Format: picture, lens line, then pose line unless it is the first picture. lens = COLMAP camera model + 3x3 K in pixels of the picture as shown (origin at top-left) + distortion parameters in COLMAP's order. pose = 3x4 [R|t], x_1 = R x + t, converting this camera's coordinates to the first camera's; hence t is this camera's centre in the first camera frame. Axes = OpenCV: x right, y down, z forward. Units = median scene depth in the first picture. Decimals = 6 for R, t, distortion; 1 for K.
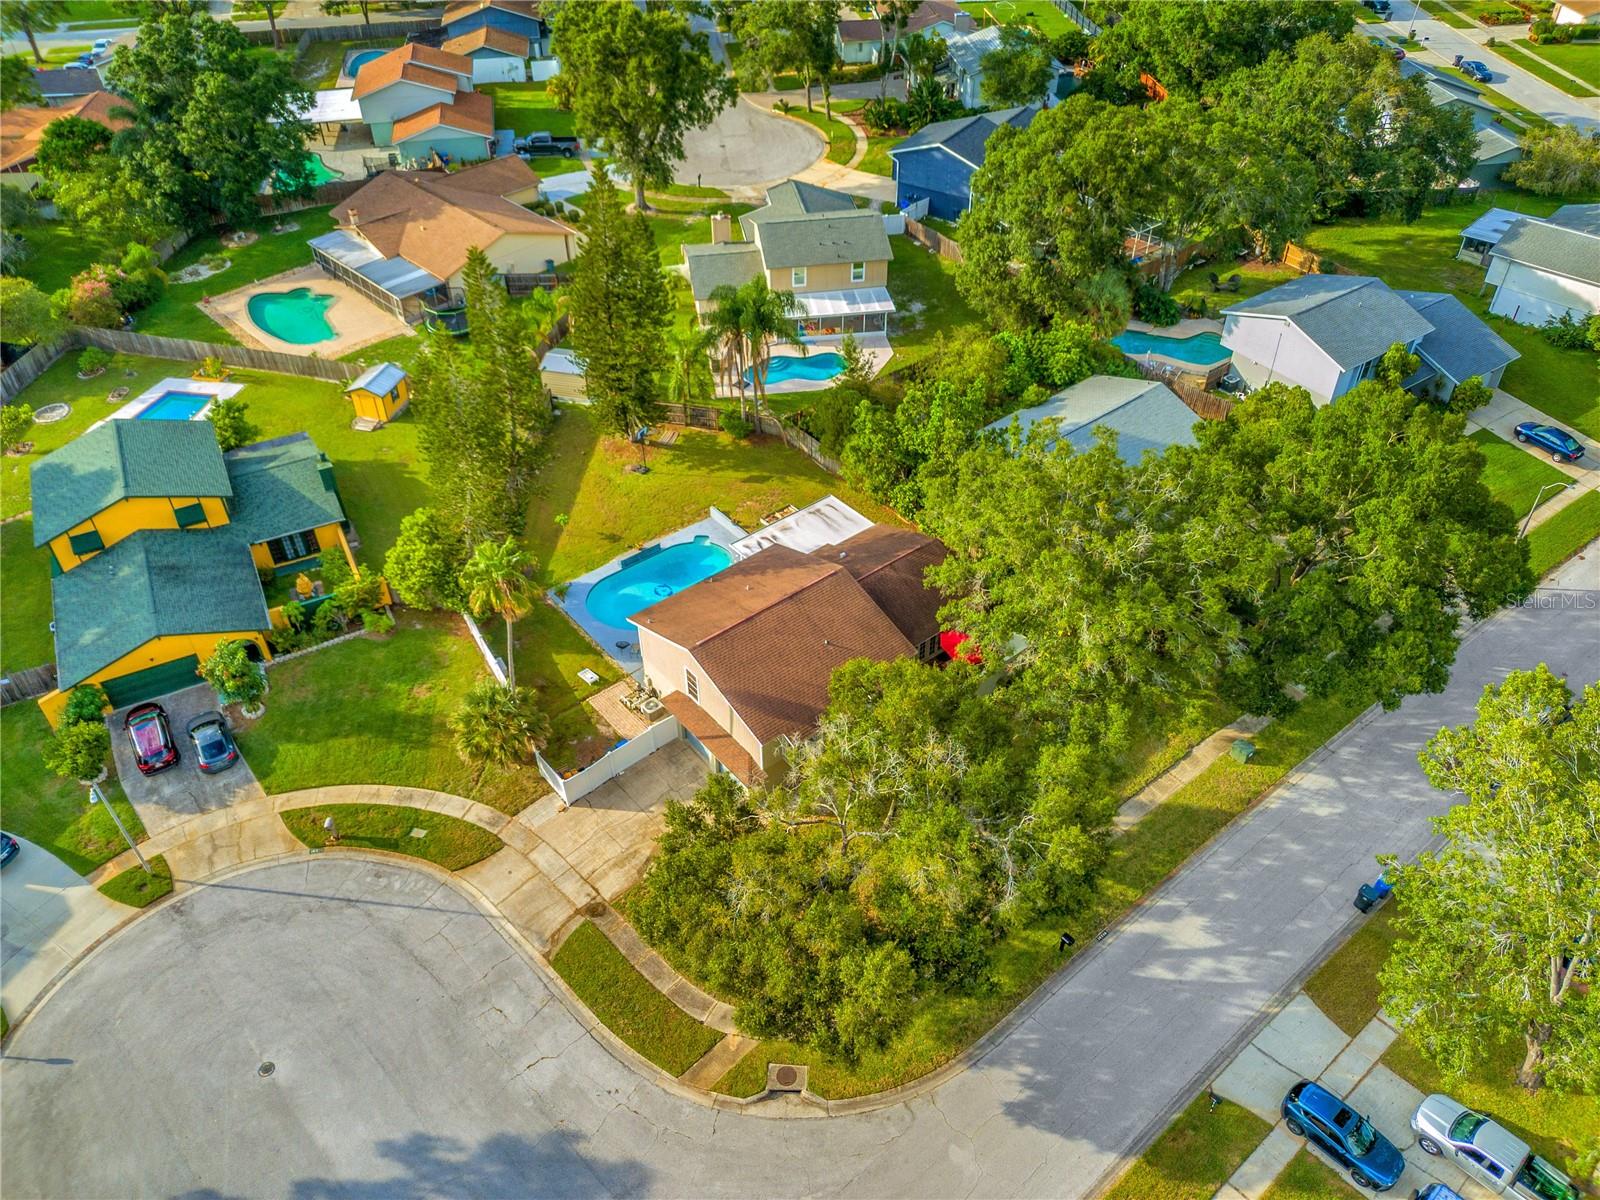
lens RADIAL K [[1177.9, 0, 817.5], [0, 1177.9, 603.2], [0, 0, 1]] dist [0.069213, -0.108388]
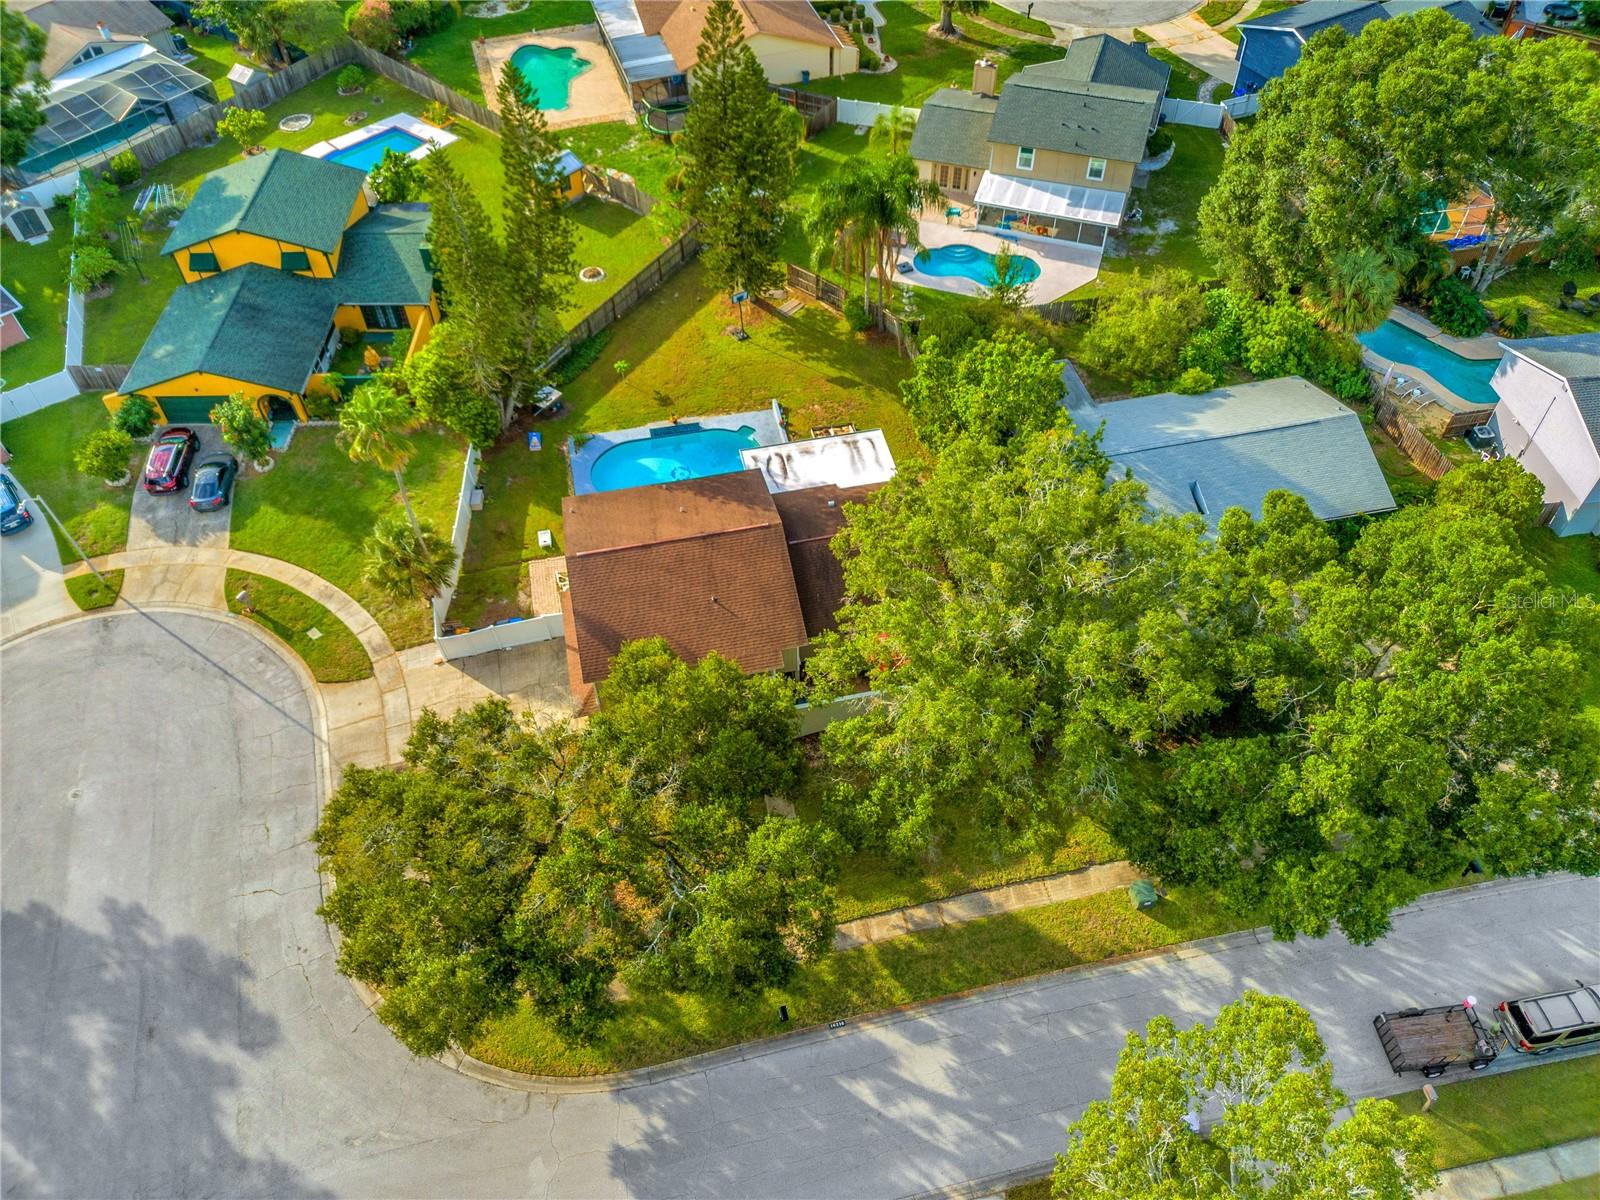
lens RADIAL K [[1177.9, 0, 817.5], [0, 1177.9, 603.2], [0, 0, 1]] dist [0.069213, -0.108388]
pose [[0.889994, 0.349849, -0.292432, 0.283225], [-0.298593, 0.931864, 0.206085, -0.142983], [0.344606, -0.096096, 0.933816, 0.151418]]
